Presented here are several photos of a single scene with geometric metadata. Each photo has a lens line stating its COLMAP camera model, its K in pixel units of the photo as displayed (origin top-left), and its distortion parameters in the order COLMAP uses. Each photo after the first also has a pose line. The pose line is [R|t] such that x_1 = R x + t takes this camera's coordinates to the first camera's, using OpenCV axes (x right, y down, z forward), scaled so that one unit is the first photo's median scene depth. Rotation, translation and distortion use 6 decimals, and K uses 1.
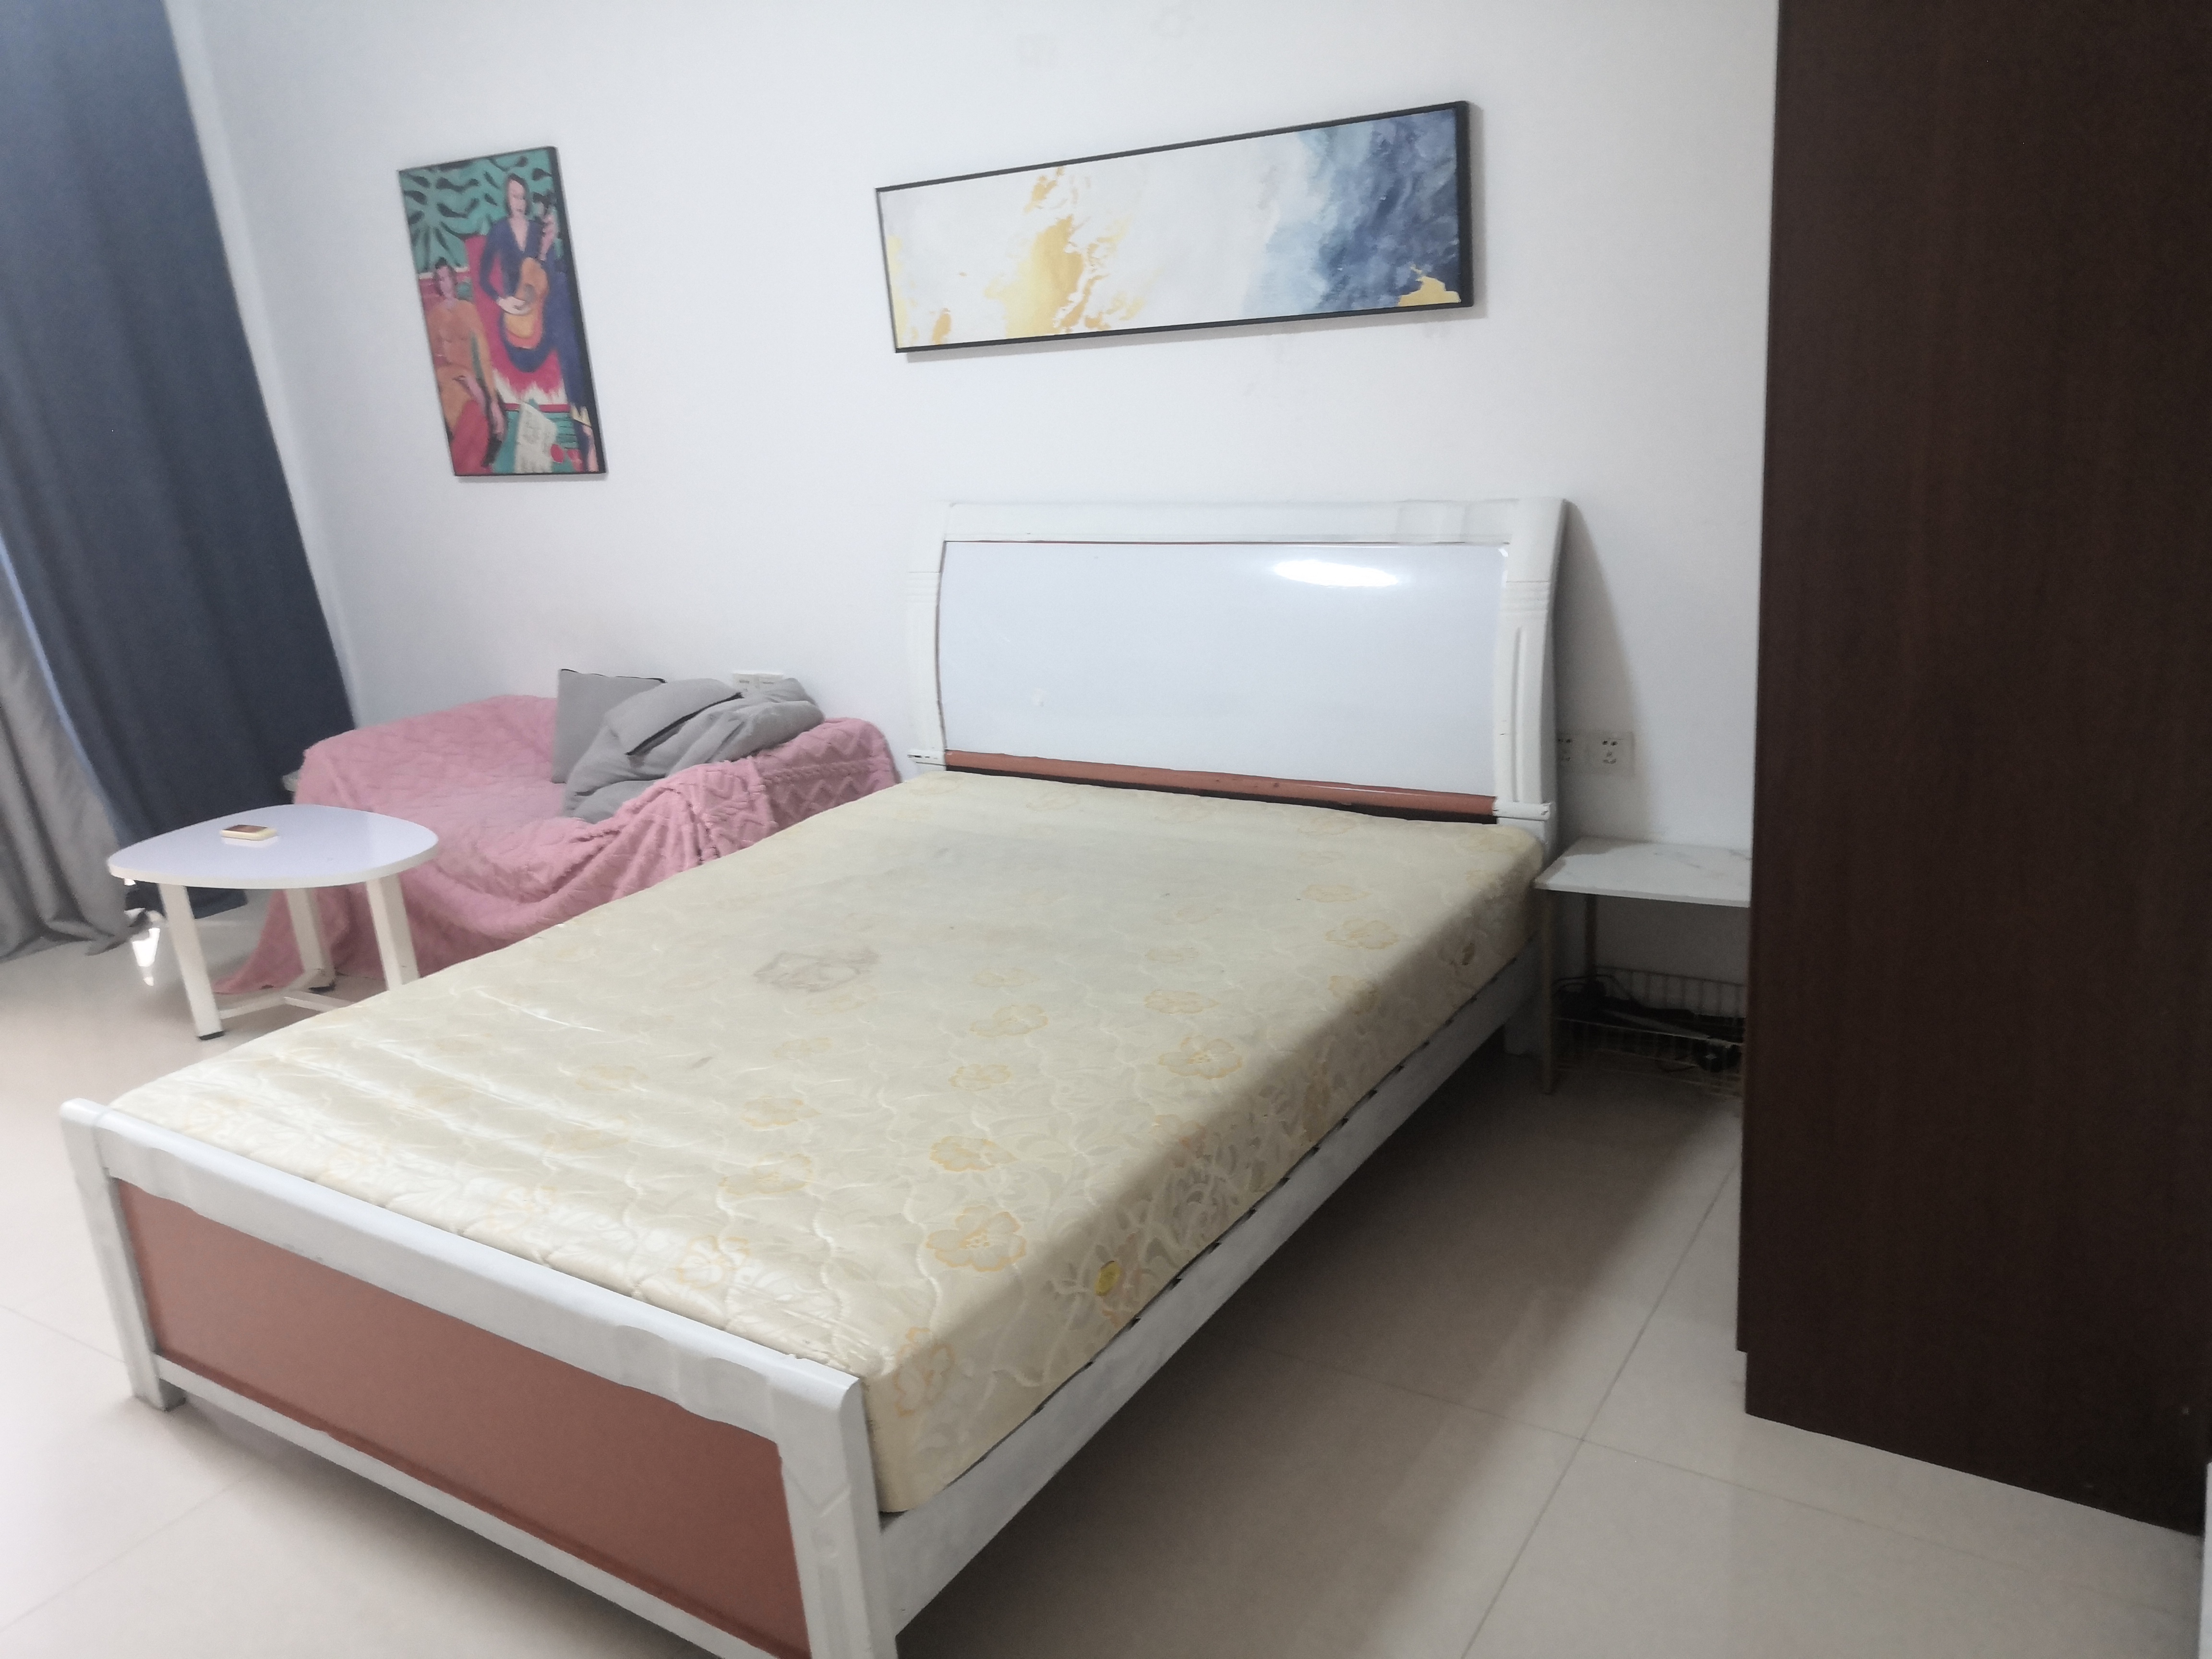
lens RADIAL K [[1716.5, 0, 1106.0], [0, 1716.5, 829.5], [0, 0, 1]] dist [-0.003458, 0.008189]
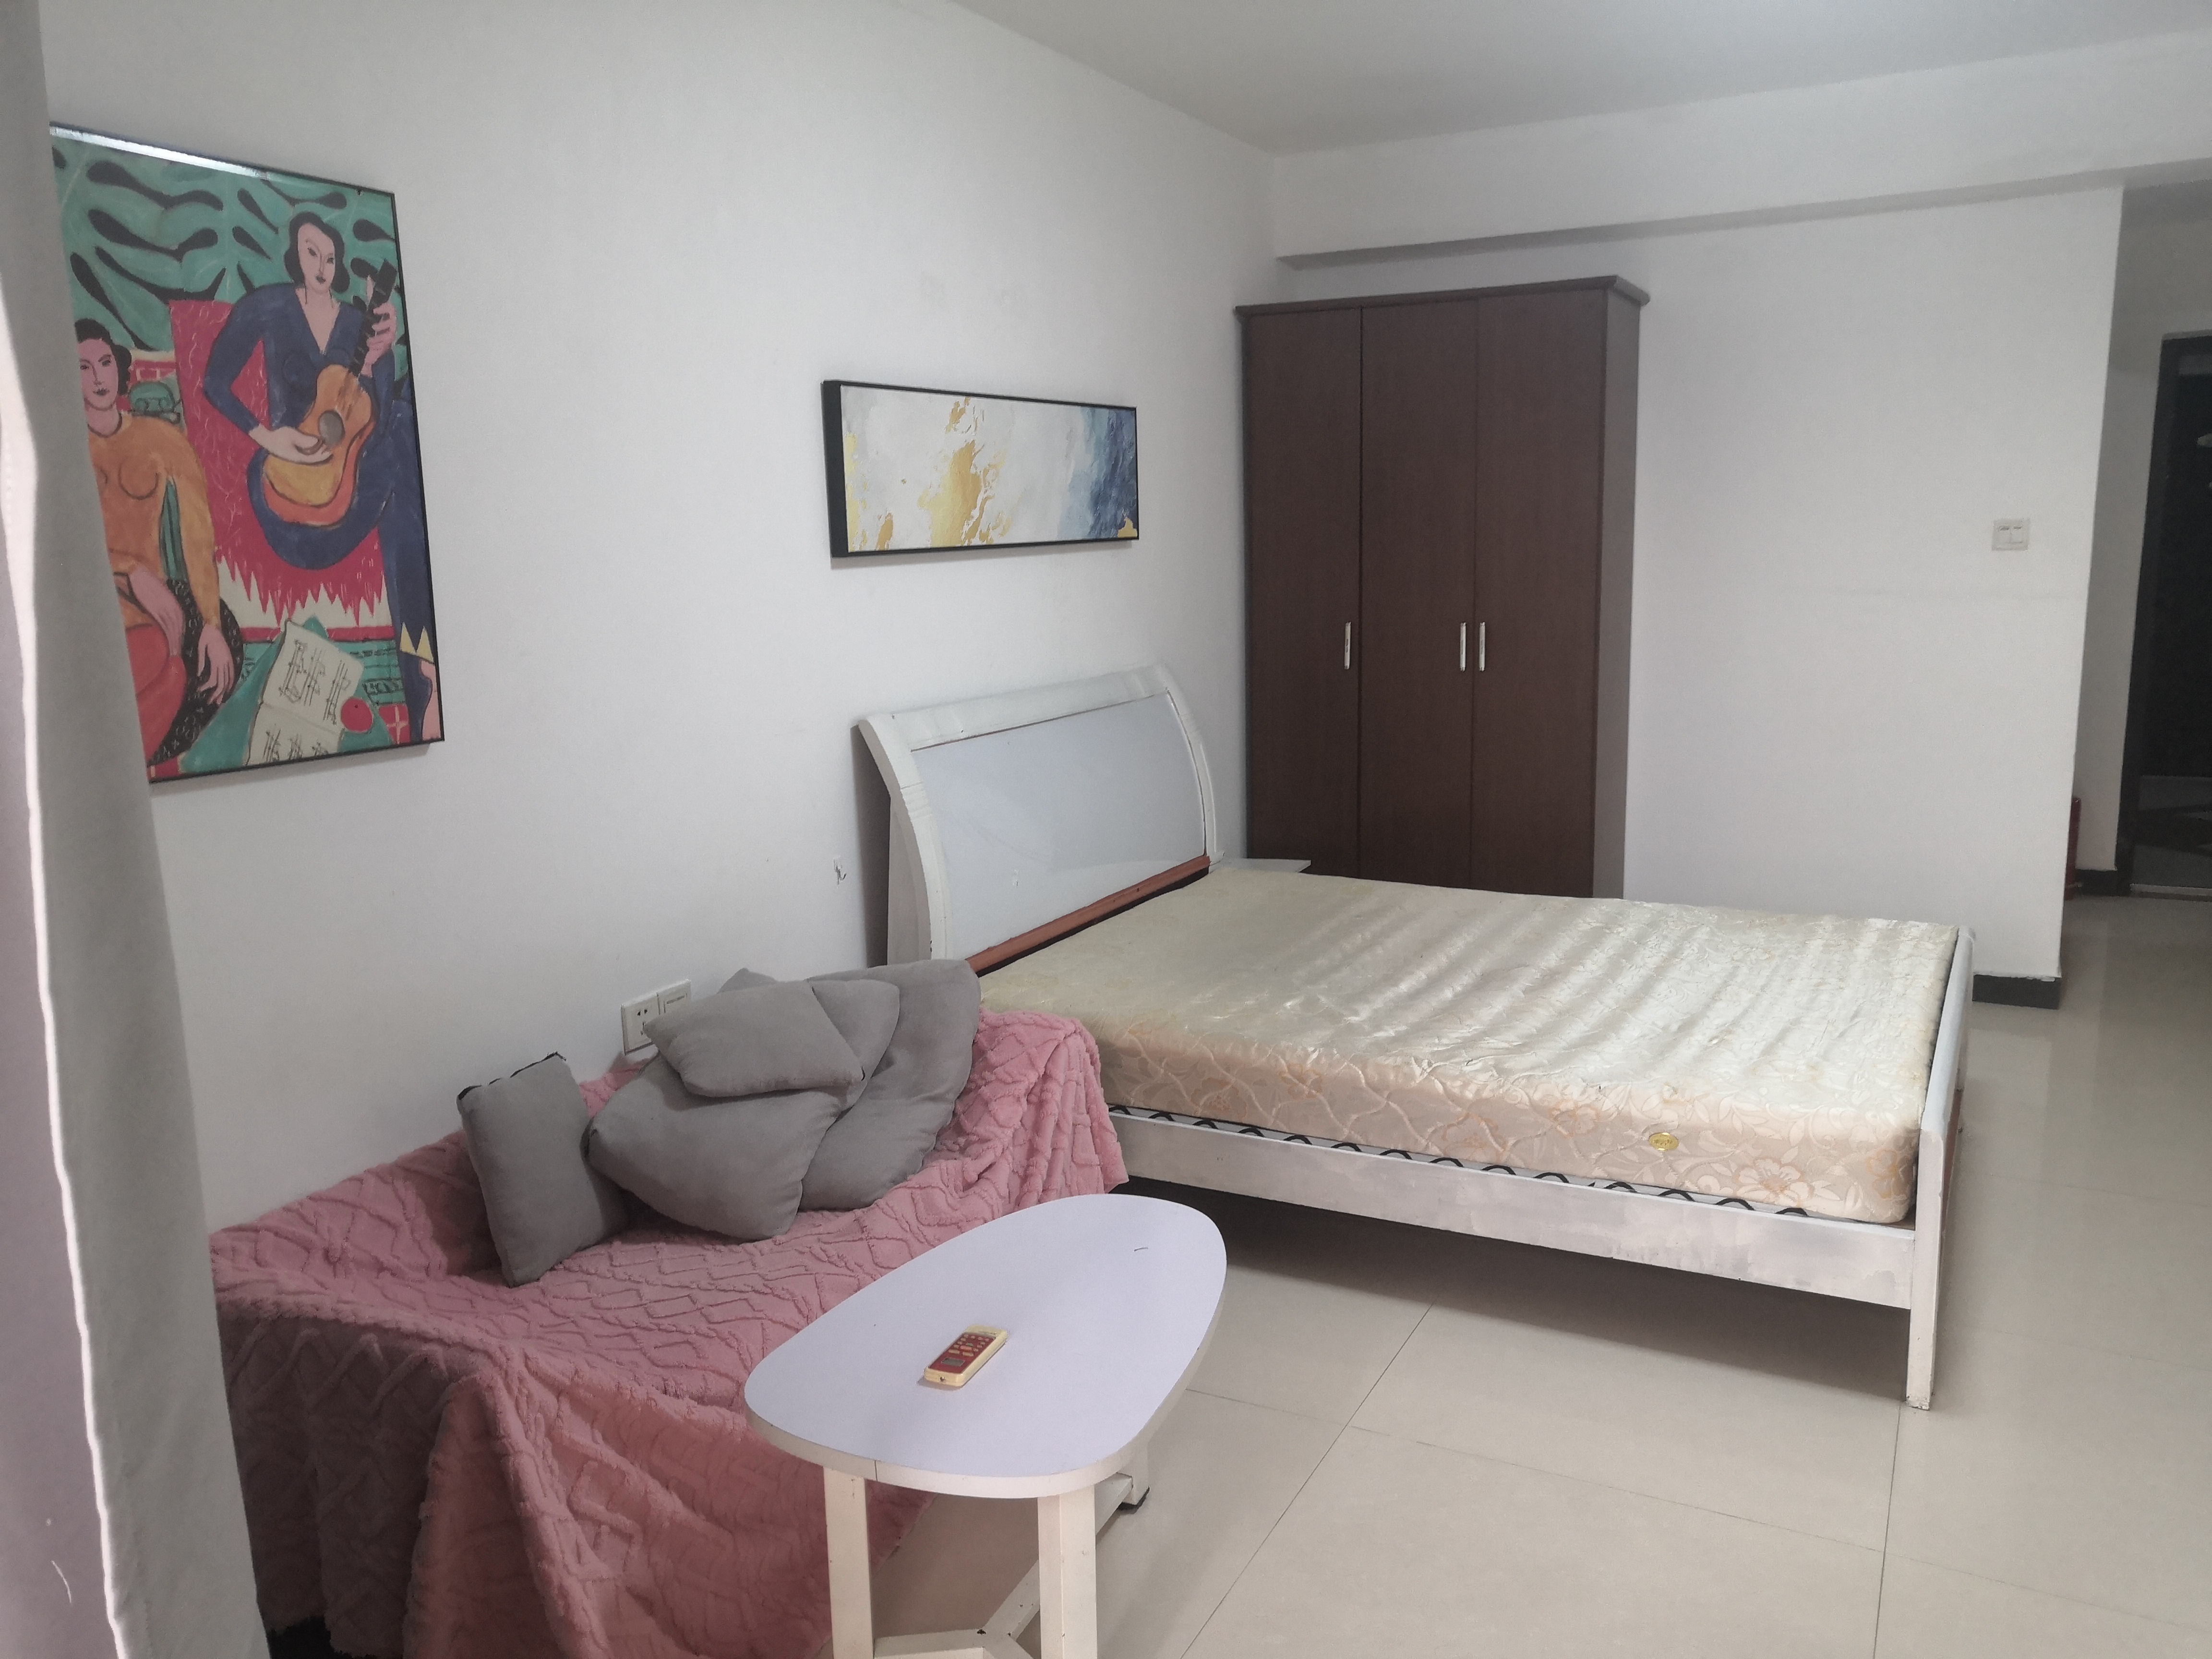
lens RADIAL K [[1716.5, 0, 1106.0], [0, 1716.5, 829.5], [0, 0, 1]] dist [-0.003458, 0.008189]
pose [[-0.081138, -0.098266, 0.991847, -0.907592], [0.311964, 0.942623, 0.118909, -0.180056], [-0.946623, 0.319069, -0.045827, 0.831791]]
